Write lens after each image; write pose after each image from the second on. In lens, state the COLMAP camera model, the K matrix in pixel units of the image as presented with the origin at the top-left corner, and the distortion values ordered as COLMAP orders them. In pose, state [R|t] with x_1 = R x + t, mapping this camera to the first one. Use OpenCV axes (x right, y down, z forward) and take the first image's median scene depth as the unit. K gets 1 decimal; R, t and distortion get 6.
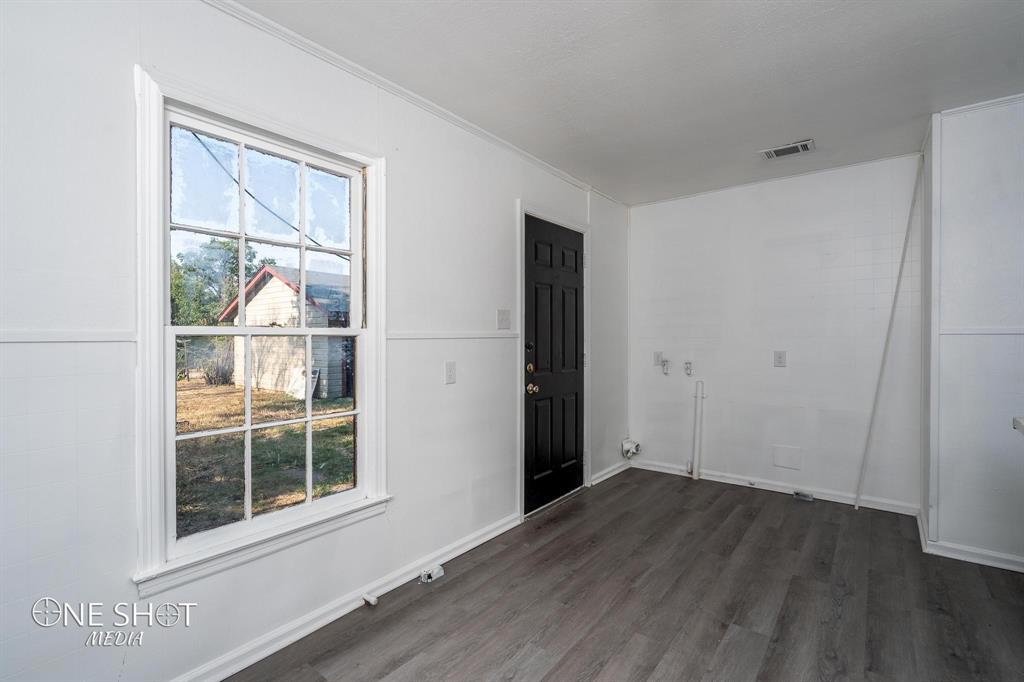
lens RADIAL K [[467.2, 0, 512.0], [0, 467.2, 341.0], [0, 0, 1]] dist [-0.000819, 0.000038]
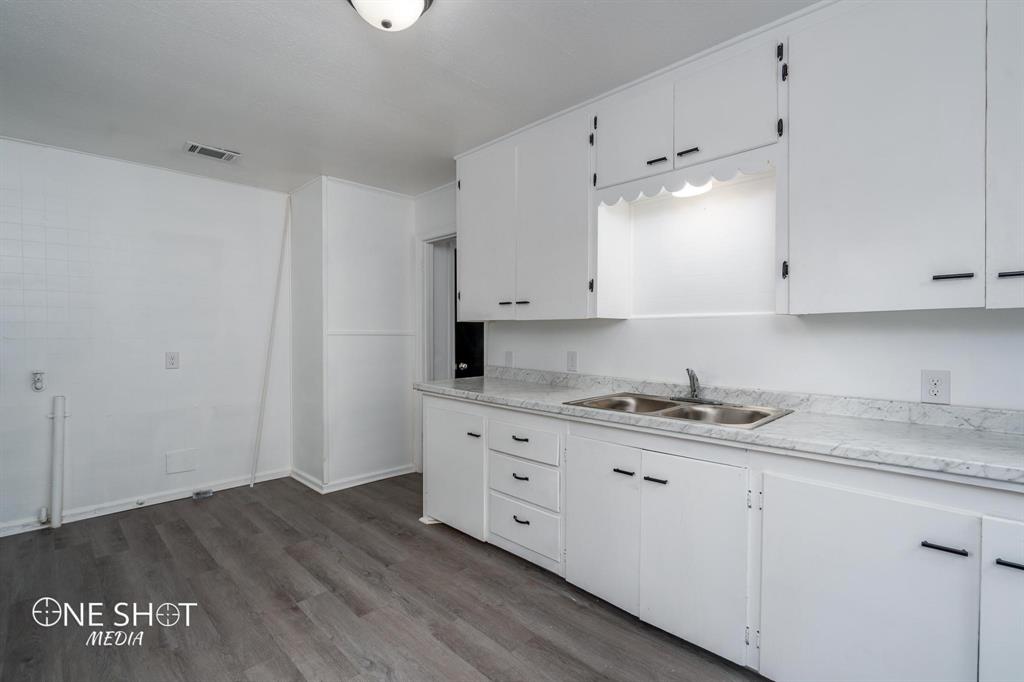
lens RADIAL K [[467.2, 0, 512.0], [0, 467.2, 341.0], [0, 0, 1]] dist [-0.000819, 0.000038]
pose [[0.116873, -0.012810, 0.993064, -0.377848], [0.010575, 0.999876, 0.011653, -0.005850], [-0.993091, 0.009139, 0.116994, 0.264127]]
